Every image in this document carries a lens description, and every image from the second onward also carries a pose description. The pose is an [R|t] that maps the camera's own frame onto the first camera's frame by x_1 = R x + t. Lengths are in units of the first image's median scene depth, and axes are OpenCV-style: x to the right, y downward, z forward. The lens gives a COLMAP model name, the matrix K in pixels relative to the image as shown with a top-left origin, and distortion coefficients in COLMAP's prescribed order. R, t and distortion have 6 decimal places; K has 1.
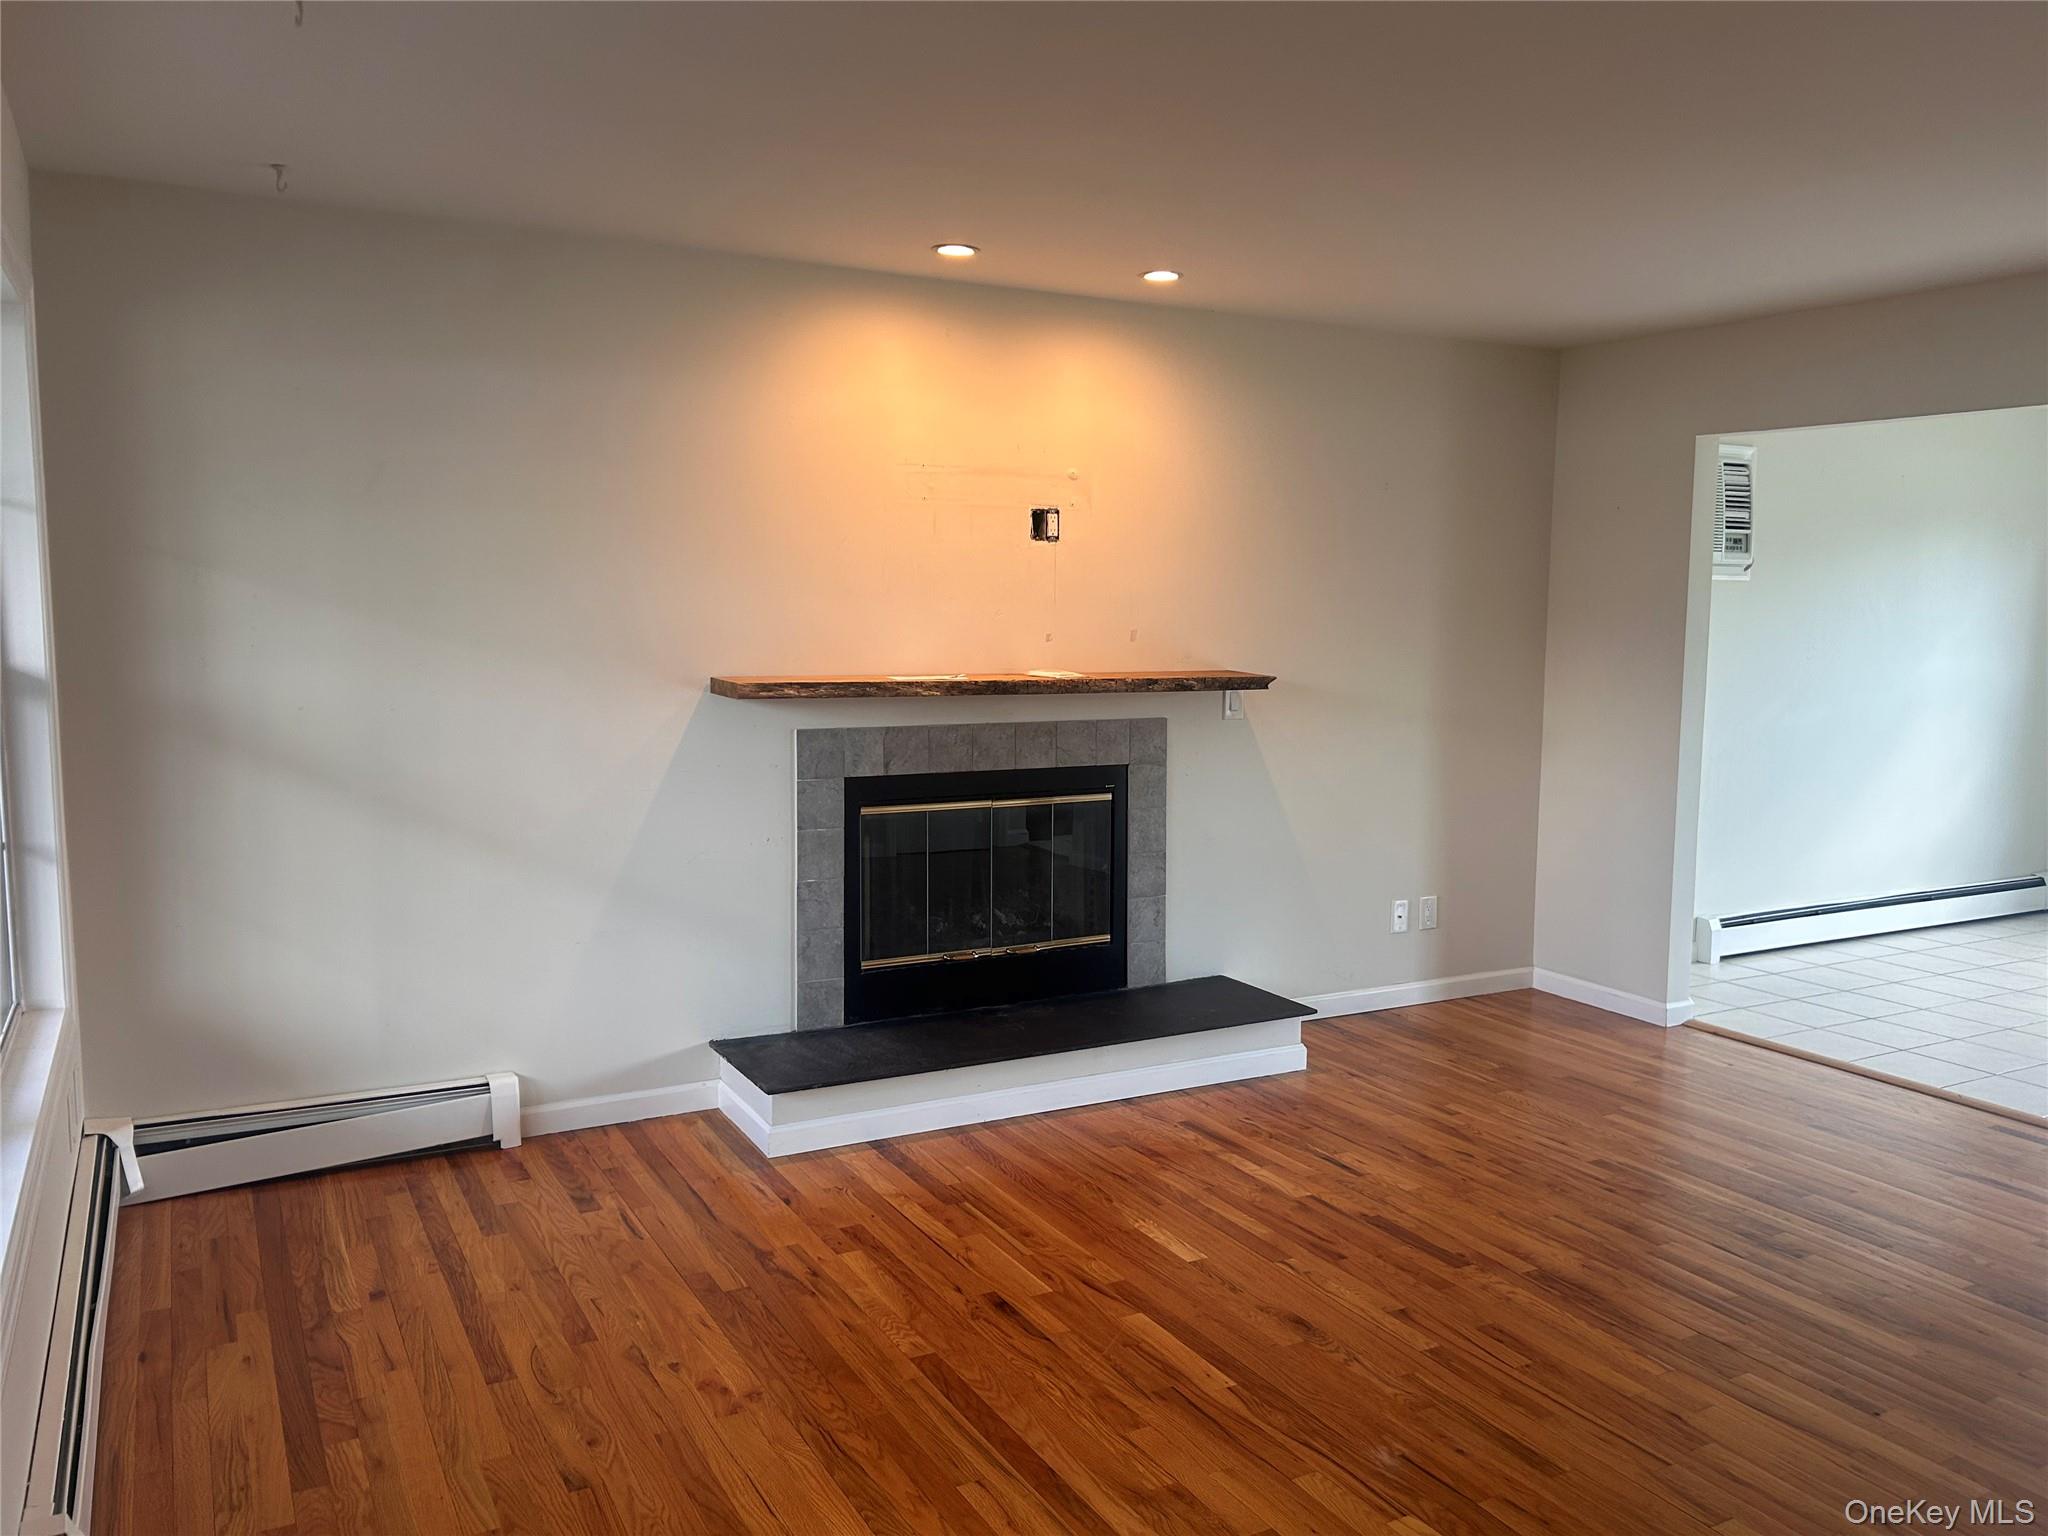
lens RADIAL K [[1541.3, 0, 1010.0], [0, 1541.3, 771.7], [0, 0, 1]] dist [0.049373, -0.064962]
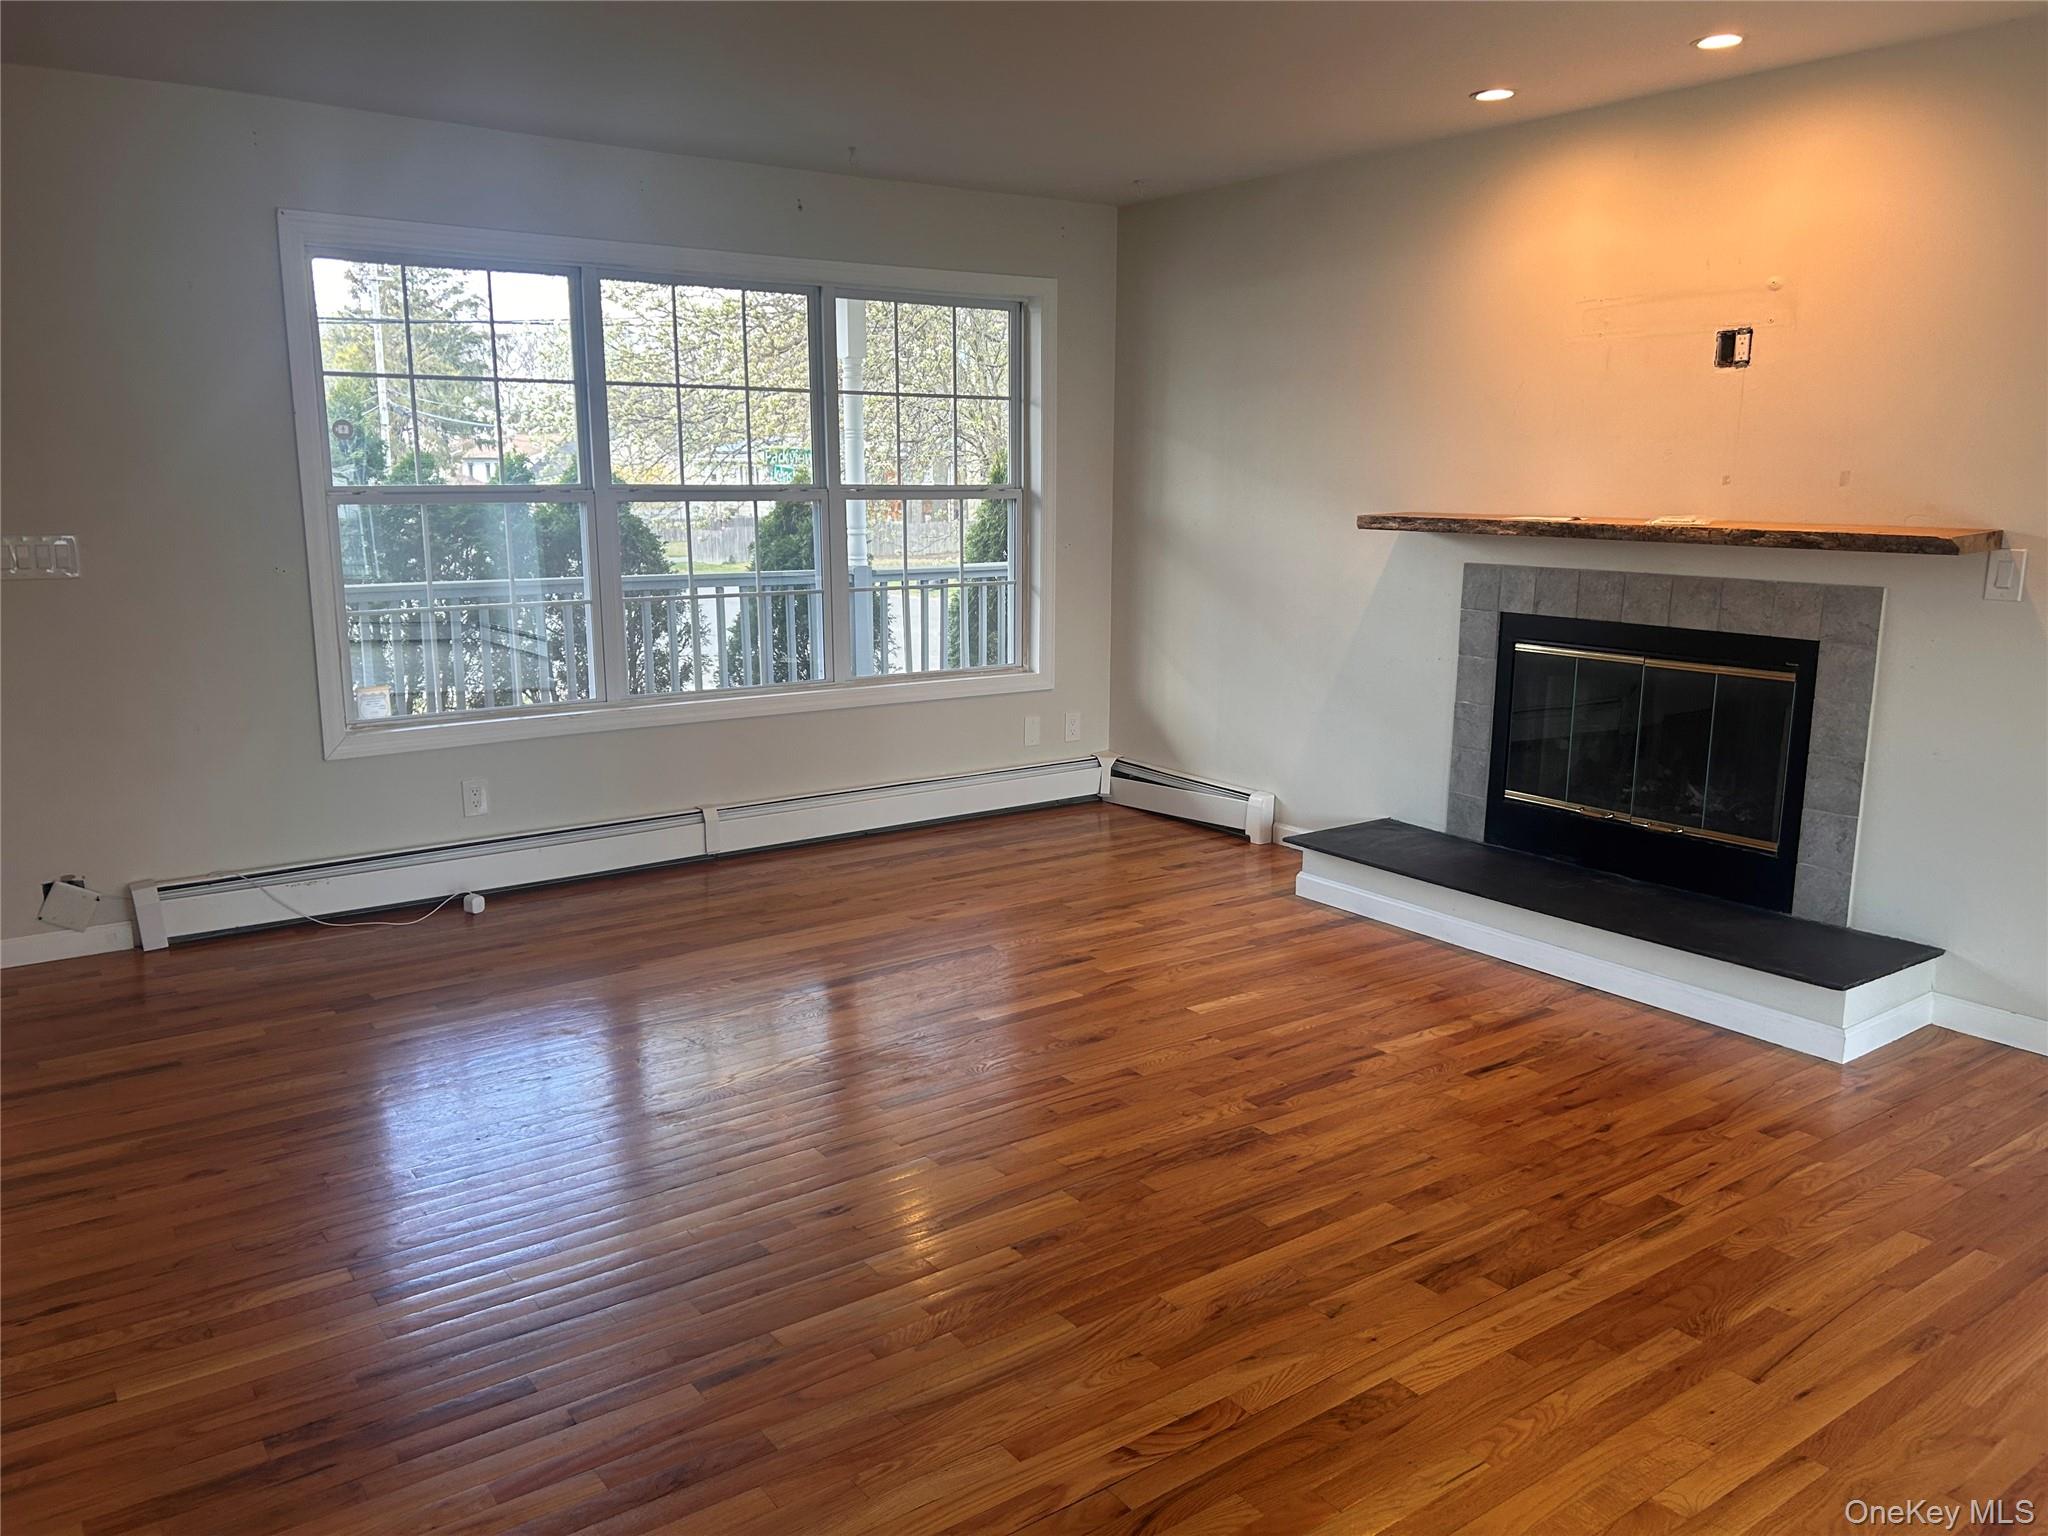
lens RADIAL K [[1541.3, 0, 991.1], [0, 1541.3, 777.0], [0, 0, 1]] dist [0.049373, -0.064962]
pose [[0.112711, 0.185885, -0.976086, 0.905748], [-0.108322, 0.978789, 0.173891, -0.032116], [0.987706, 0.086132, 0.130456, 0.513292]]
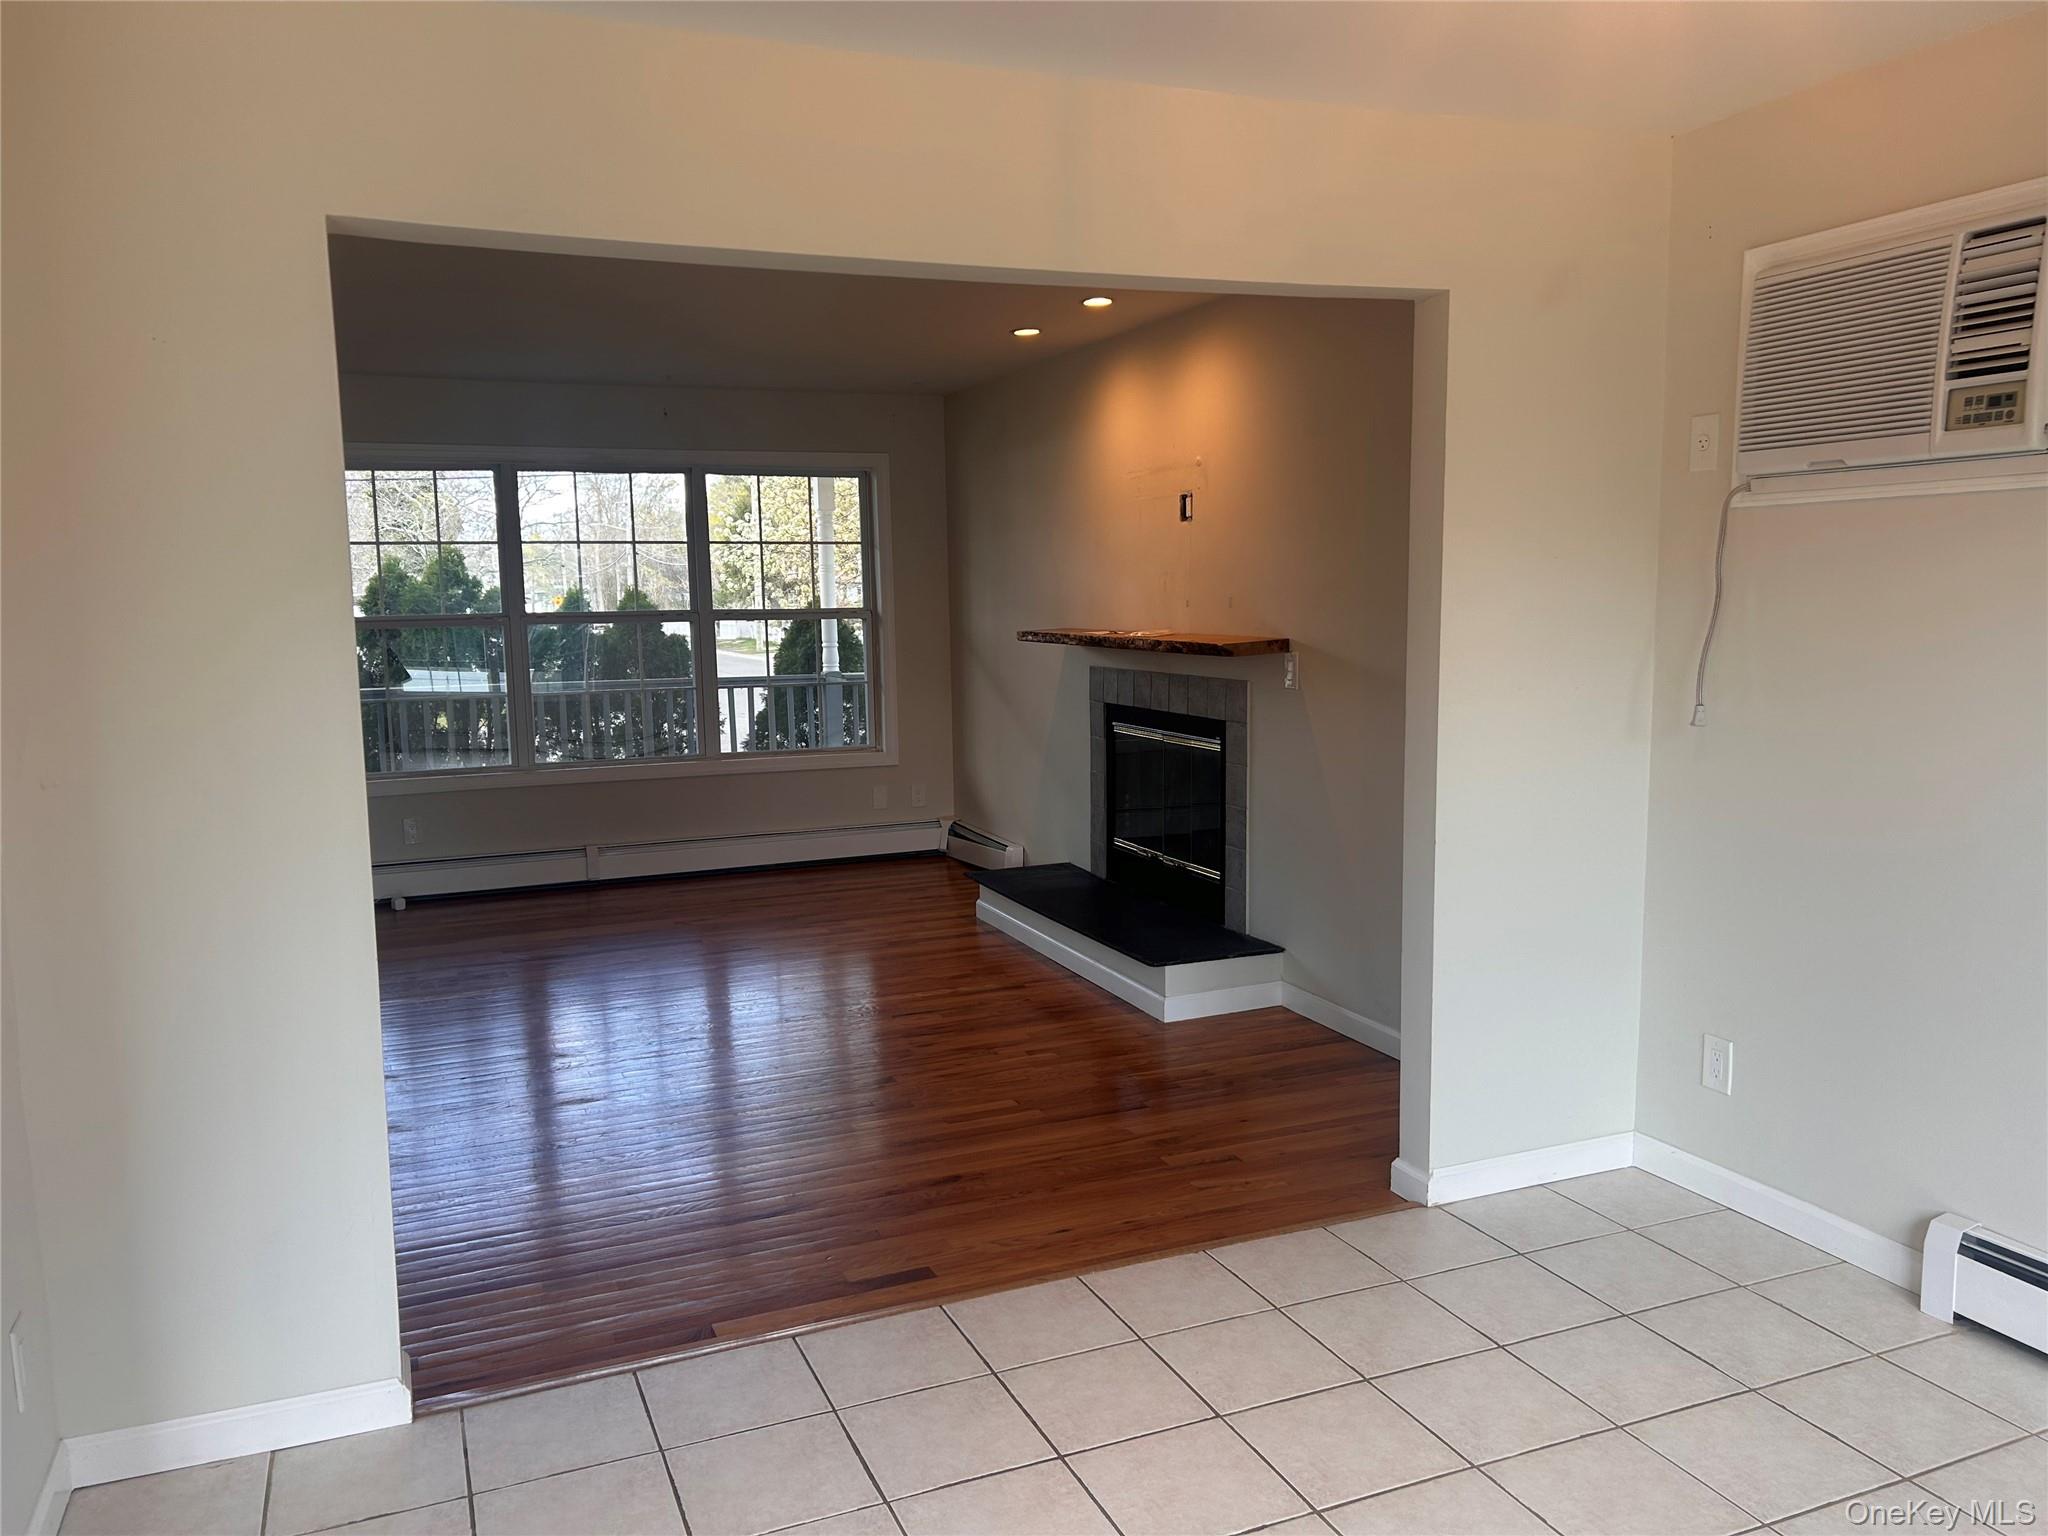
lens RADIAL K [[1541.3, 0, 1020.4], [0, 1541.3, 778.5], [0, 0, 1]] dist [0.049373, -0.064962]
pose [[-0.102644, 0.116849, -0.987831, 1.276852], [-0.093369, 0.987560, 0.126519, -0.096367], [0.990326, 0.105219, -0.090457, 1.040608]]
